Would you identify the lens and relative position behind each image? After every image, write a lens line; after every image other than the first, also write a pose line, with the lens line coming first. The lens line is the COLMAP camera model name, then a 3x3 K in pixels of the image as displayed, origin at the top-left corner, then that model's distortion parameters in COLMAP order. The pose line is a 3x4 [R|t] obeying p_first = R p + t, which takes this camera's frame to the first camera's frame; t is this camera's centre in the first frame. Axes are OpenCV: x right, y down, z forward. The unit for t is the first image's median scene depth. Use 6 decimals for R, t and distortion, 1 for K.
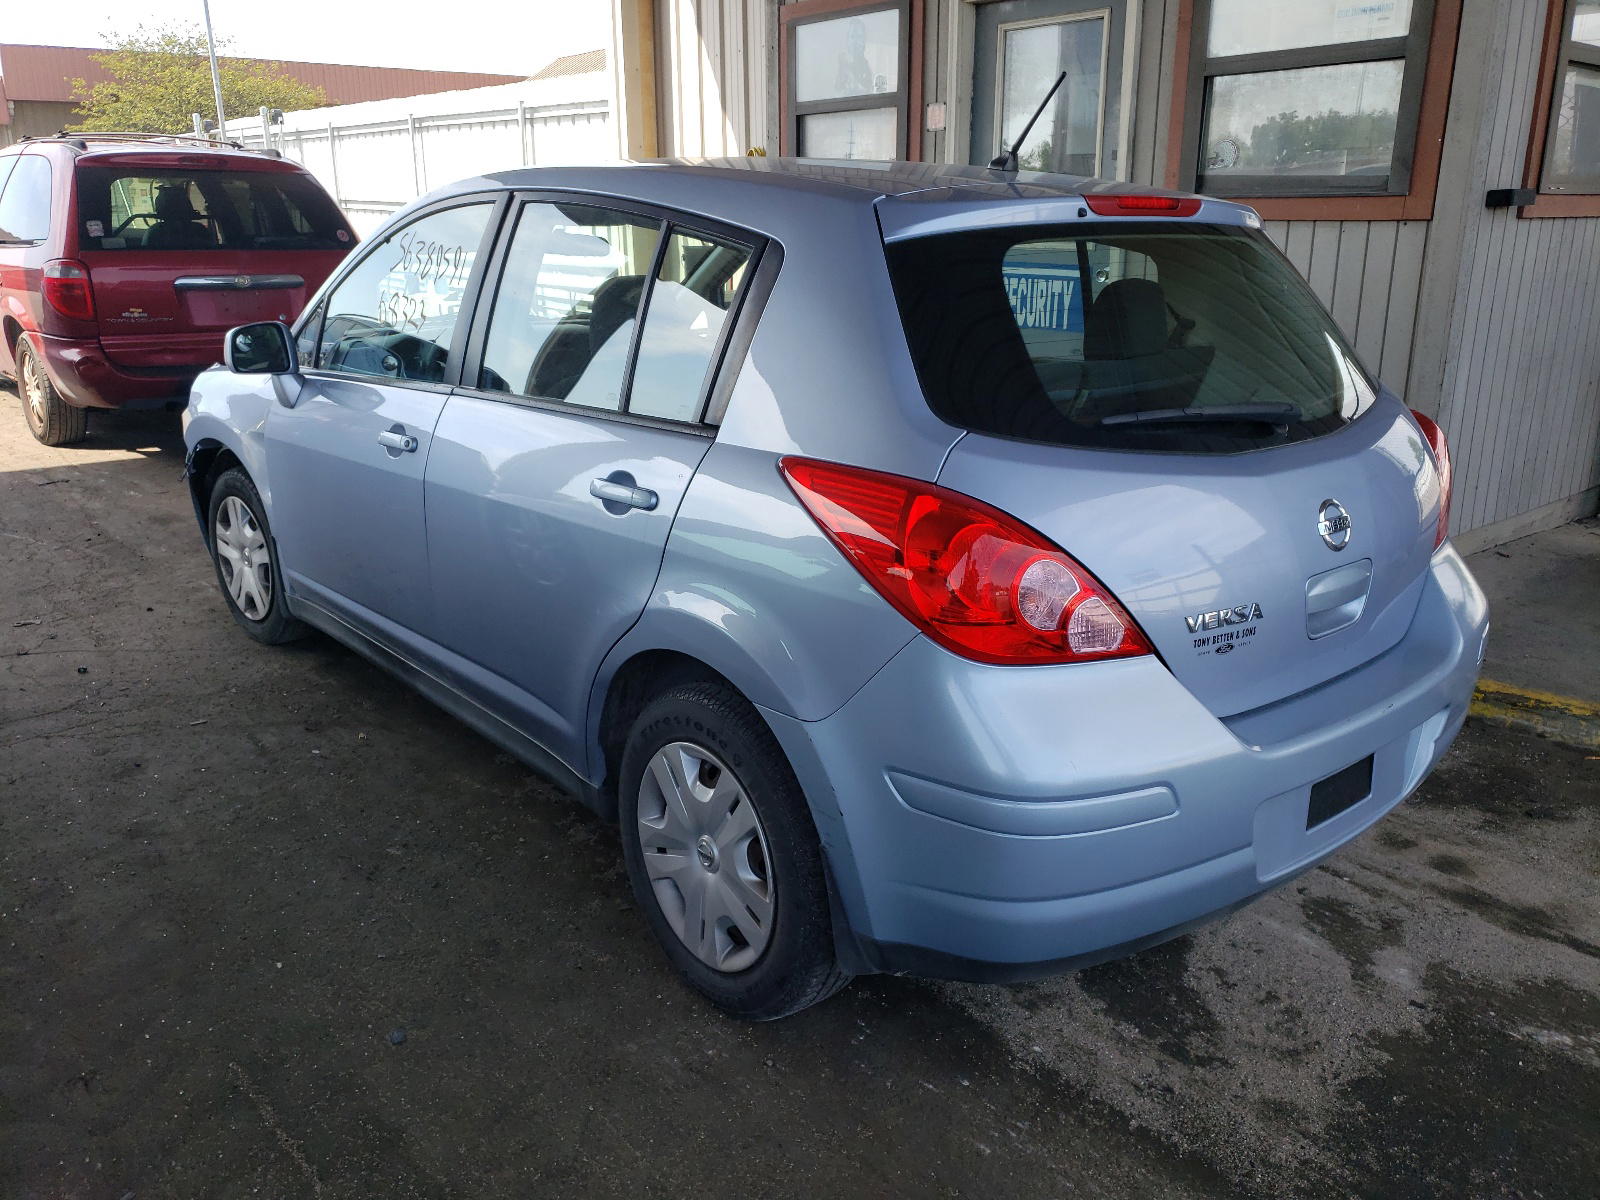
lens RADIAL K [[1273.3, 0, 804.2], [0, 1273.3, 606.5], [0, 0, 1]] dist [0.052463, -0.042537]
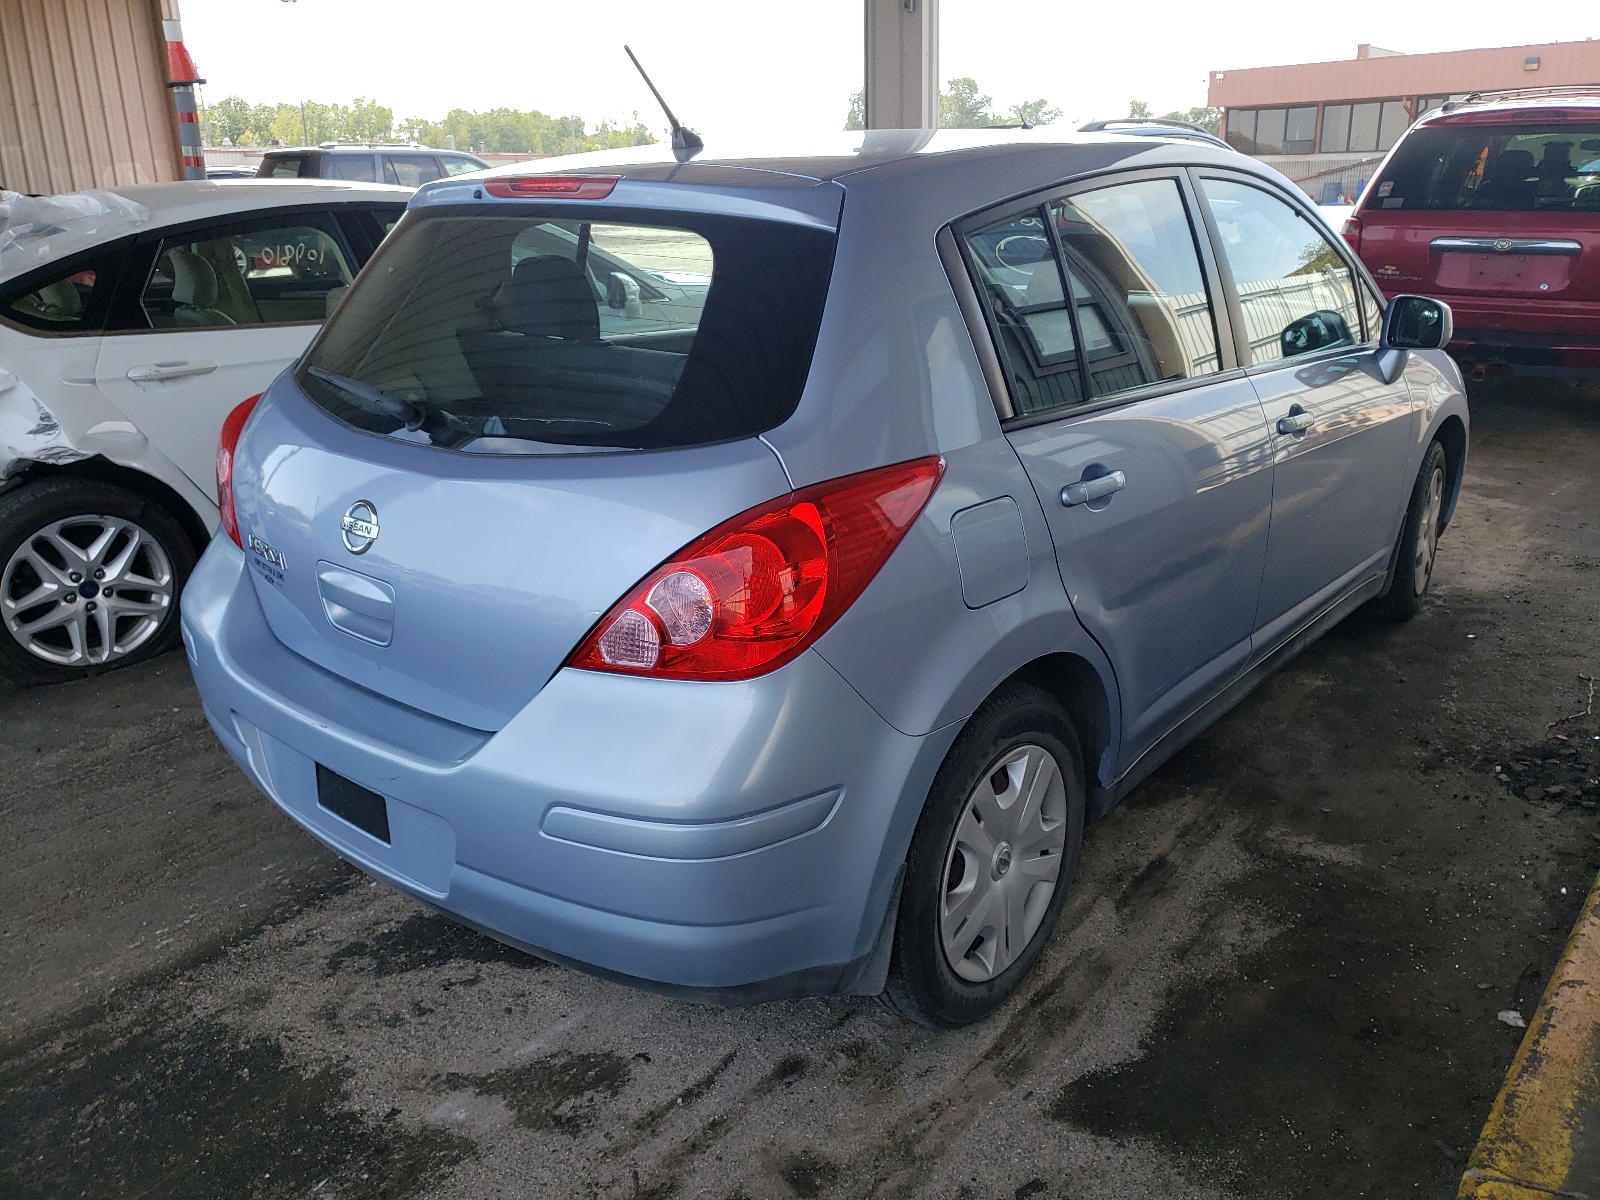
lens RADIAL K [[1273.3, 0, 802.8], [0, 1273.3, 592.4], [0, 0, 1]] dist [0.052463, -0.042537]
pose [[0.158252, 0.309970, -0.937483, 1.214446], [-0.284655, 0.923460, 0.257282, -0.316312], [0.945478, 0.226144, 0.234374, 0.970368]]
